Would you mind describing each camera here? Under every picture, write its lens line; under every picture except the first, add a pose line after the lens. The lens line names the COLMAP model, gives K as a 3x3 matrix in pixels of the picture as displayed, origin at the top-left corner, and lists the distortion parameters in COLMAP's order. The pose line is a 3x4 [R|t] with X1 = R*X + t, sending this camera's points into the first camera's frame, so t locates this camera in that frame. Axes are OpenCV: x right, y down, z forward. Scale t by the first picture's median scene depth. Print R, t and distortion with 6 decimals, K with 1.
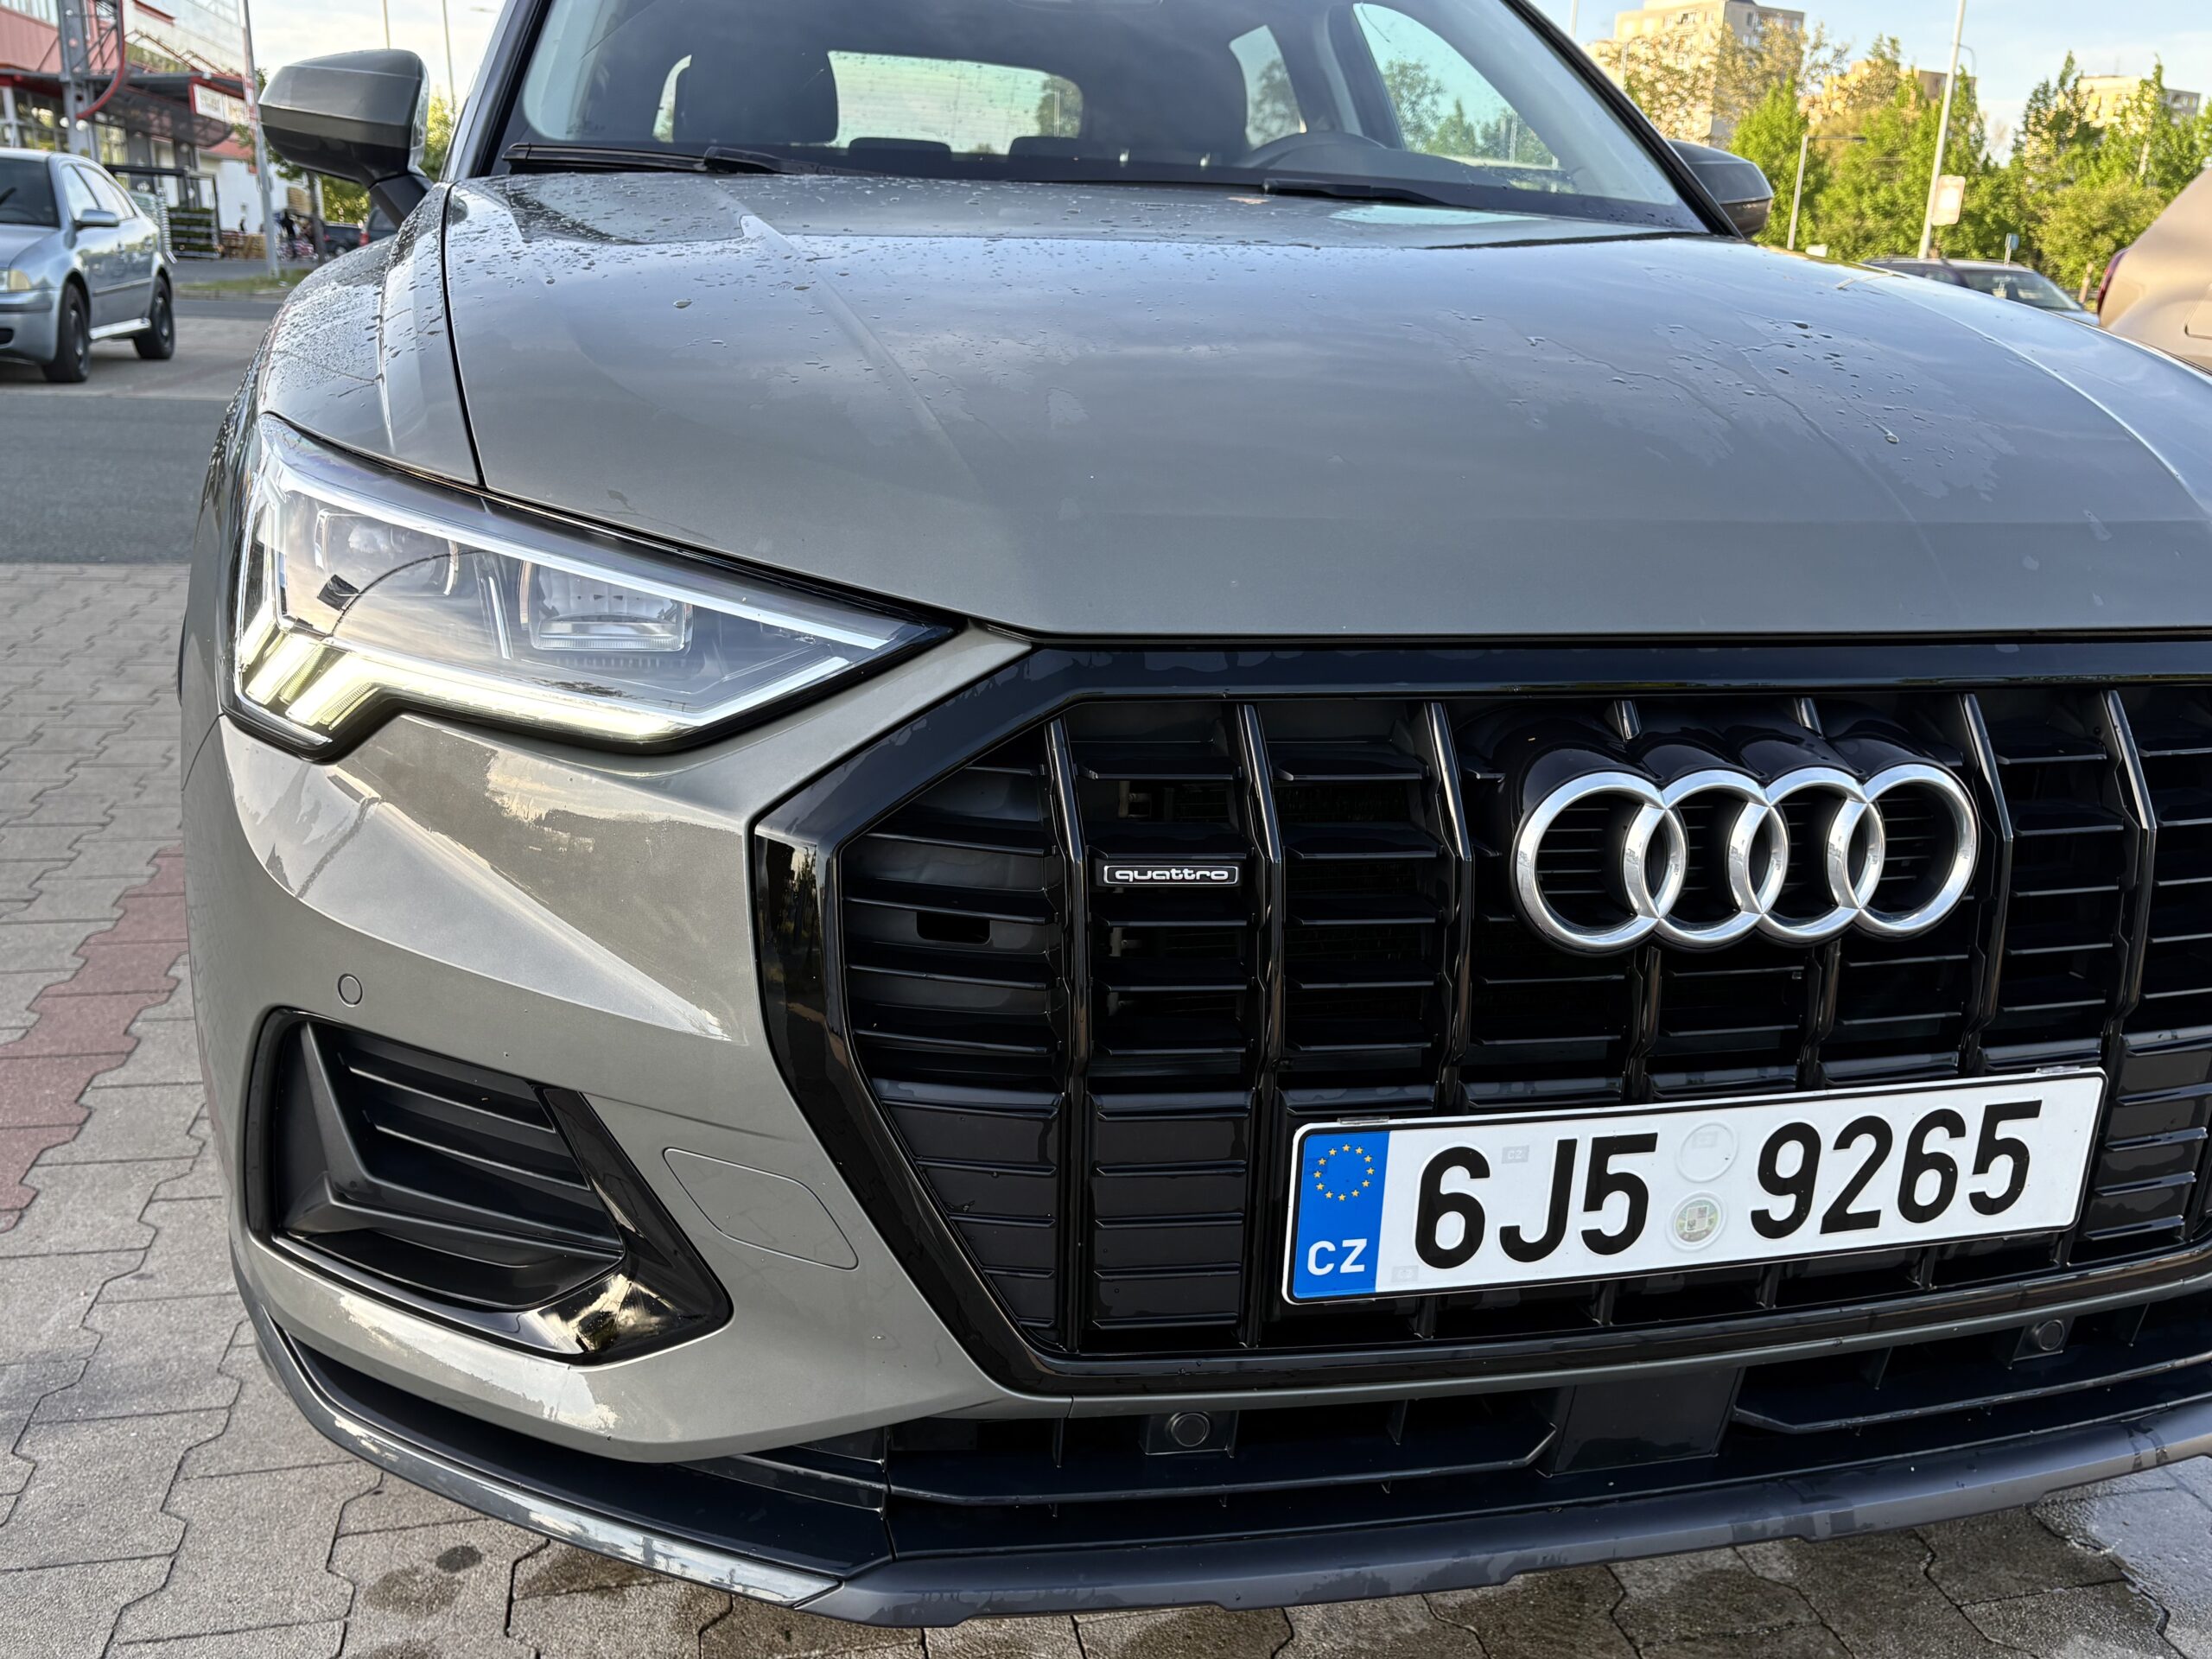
lens RADIAL K [[1766.2, 0, 1042.6], [0, 1766.2, 891.9], [0, 0, 1]] dist [0.061438, -0.050809]
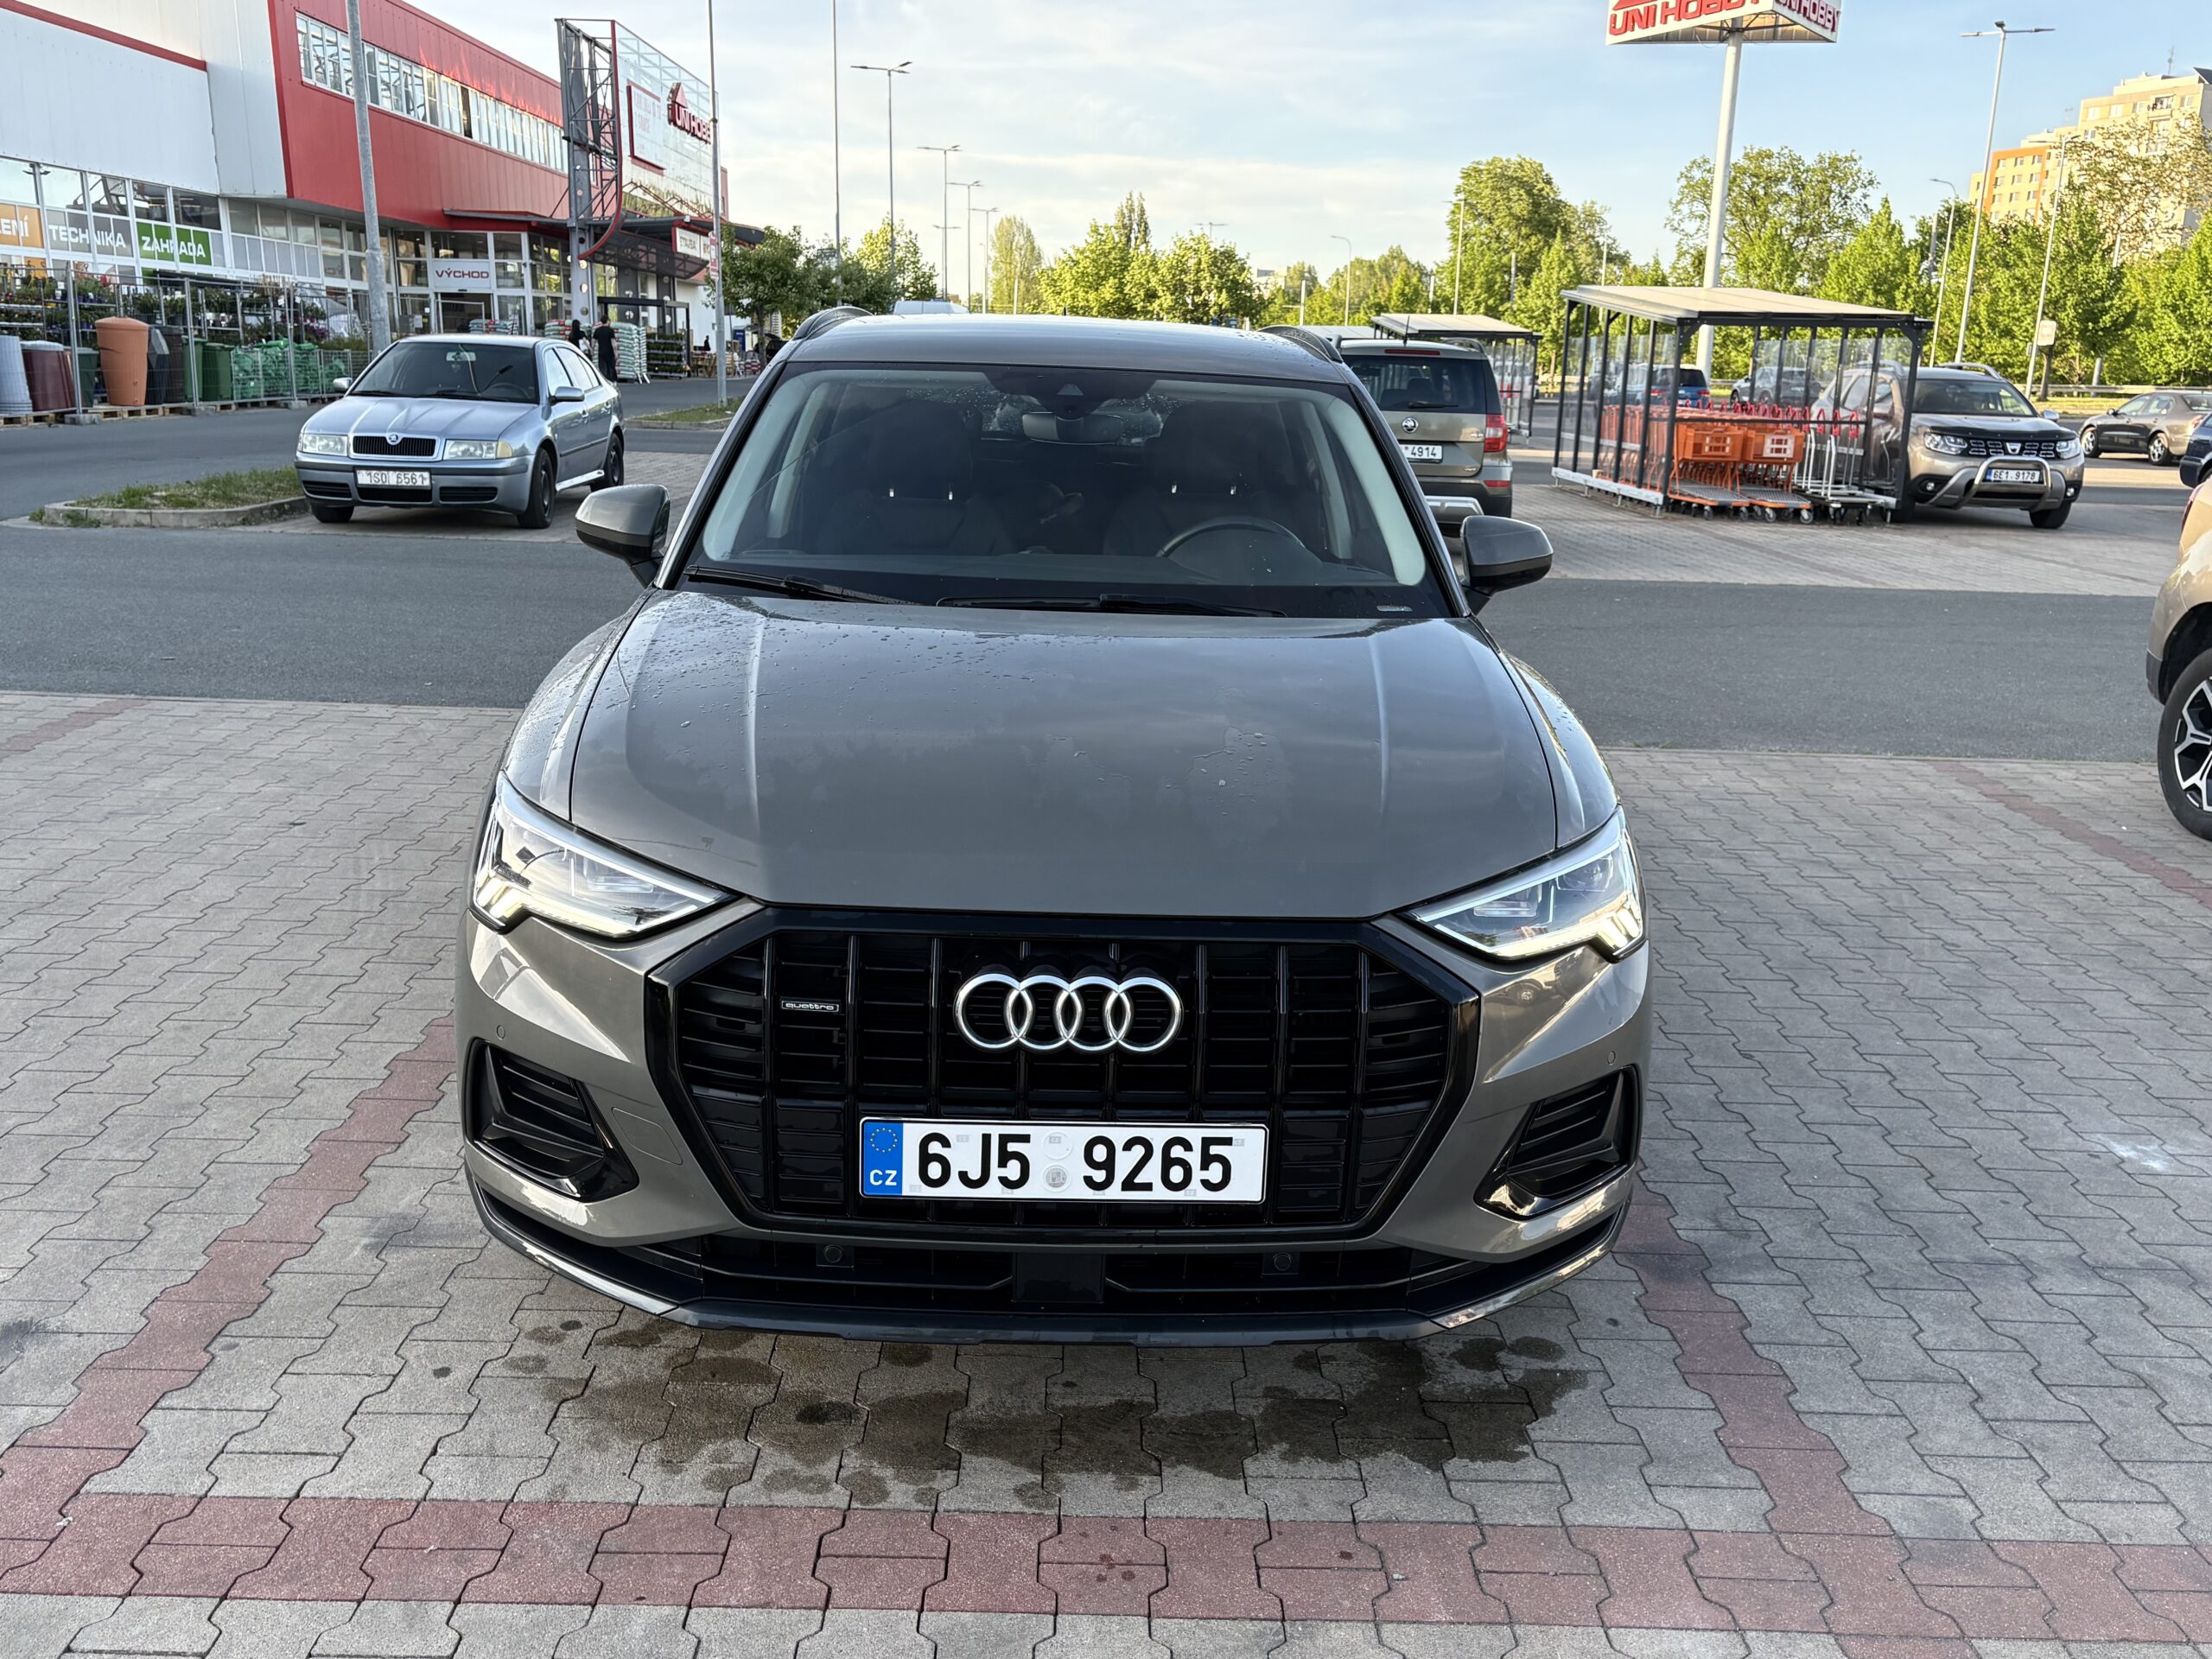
lens RADIAL K [[1766.2, 0, 1058.5], [0, 1766.2, 901.6], [0, 0, 1]] dist [0.061438, -0.050809]
pose [[0.976547, 0.052815, -0.208724, 0.783714], [-0.061322, 0.997522, -0.034494, -0.078085], [0.206385, 0.046484, 0.977366, -1.114763]]
